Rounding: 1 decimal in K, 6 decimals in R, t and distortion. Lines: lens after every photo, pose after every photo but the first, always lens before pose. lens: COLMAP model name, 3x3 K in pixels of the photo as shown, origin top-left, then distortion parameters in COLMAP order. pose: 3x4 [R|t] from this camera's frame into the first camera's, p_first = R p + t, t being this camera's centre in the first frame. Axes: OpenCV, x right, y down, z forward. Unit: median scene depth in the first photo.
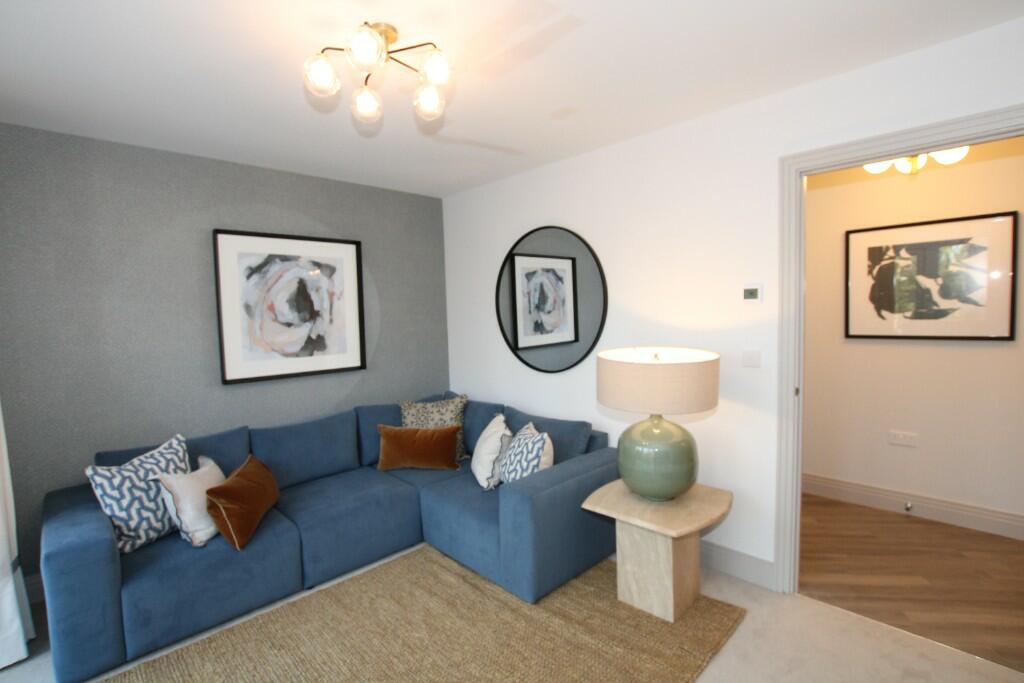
lens RADIAL K [[484.1, 0, 512.0], [0, 484.1, 341.5], [0, 0, 1]] dist [-0.002125, -0.000337]
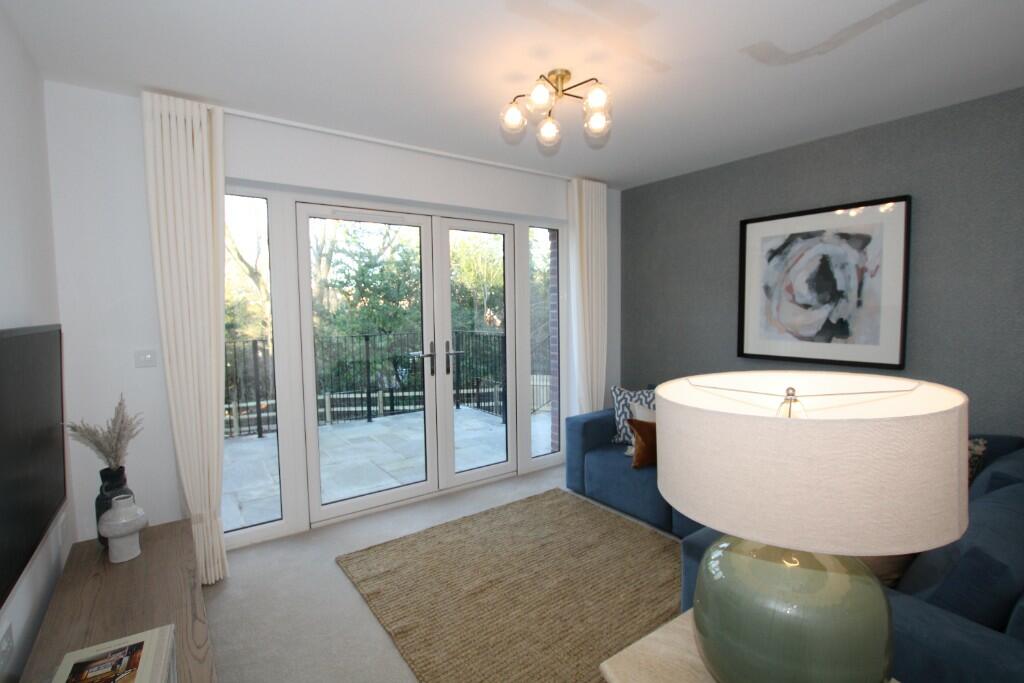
lens RADIAL K [[484.1, 0, 512.0], [0, 484.1, 341.5], [0, 0, 1]] dist [-0.002125, -0.000337]
pose [[-0.137872, 0.099417, -0.985448, 0.552121], [-0.047270, 0.993155, 0.106808, -0.040111], [0.989321, 0.061308, -0.132229, 0.561656]]
